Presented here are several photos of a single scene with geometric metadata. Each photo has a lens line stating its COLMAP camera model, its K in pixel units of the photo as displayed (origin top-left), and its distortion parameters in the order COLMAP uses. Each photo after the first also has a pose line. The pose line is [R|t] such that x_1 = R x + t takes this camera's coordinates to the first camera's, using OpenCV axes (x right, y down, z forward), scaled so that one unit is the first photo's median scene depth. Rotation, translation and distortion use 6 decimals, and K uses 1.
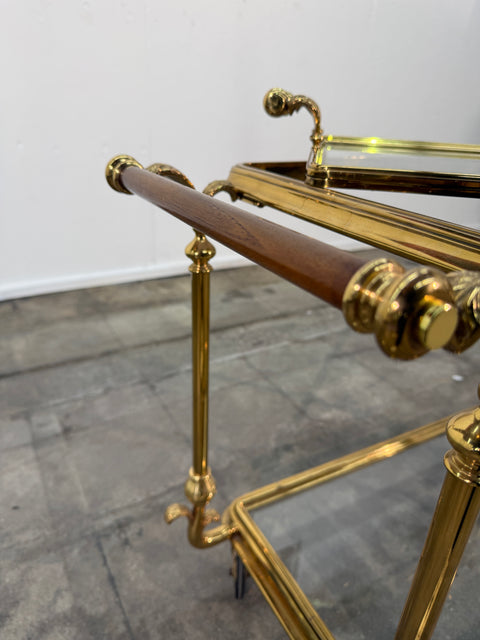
lens RADIAL K [[471.9, 0, 240.0], [0, 471.9, 320.0], [0, 0, 1]] dist [-0.000416, -0.009192]
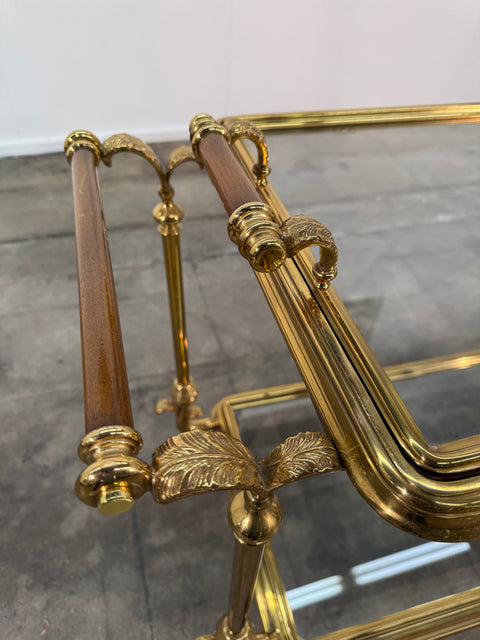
lens RADIAL K [[475.5, 0, 240.0], [0, 475.5, 320.0], [0, 0, 1]] dist [0.048123, -0.008300]
pose [[0.970441, 0.171867, -0.169428, 0.167415], [-0.105210, 0.933091, 0.343907, -0.178741], [0.217198, -0.315916, 0.923592, -0.009535]]
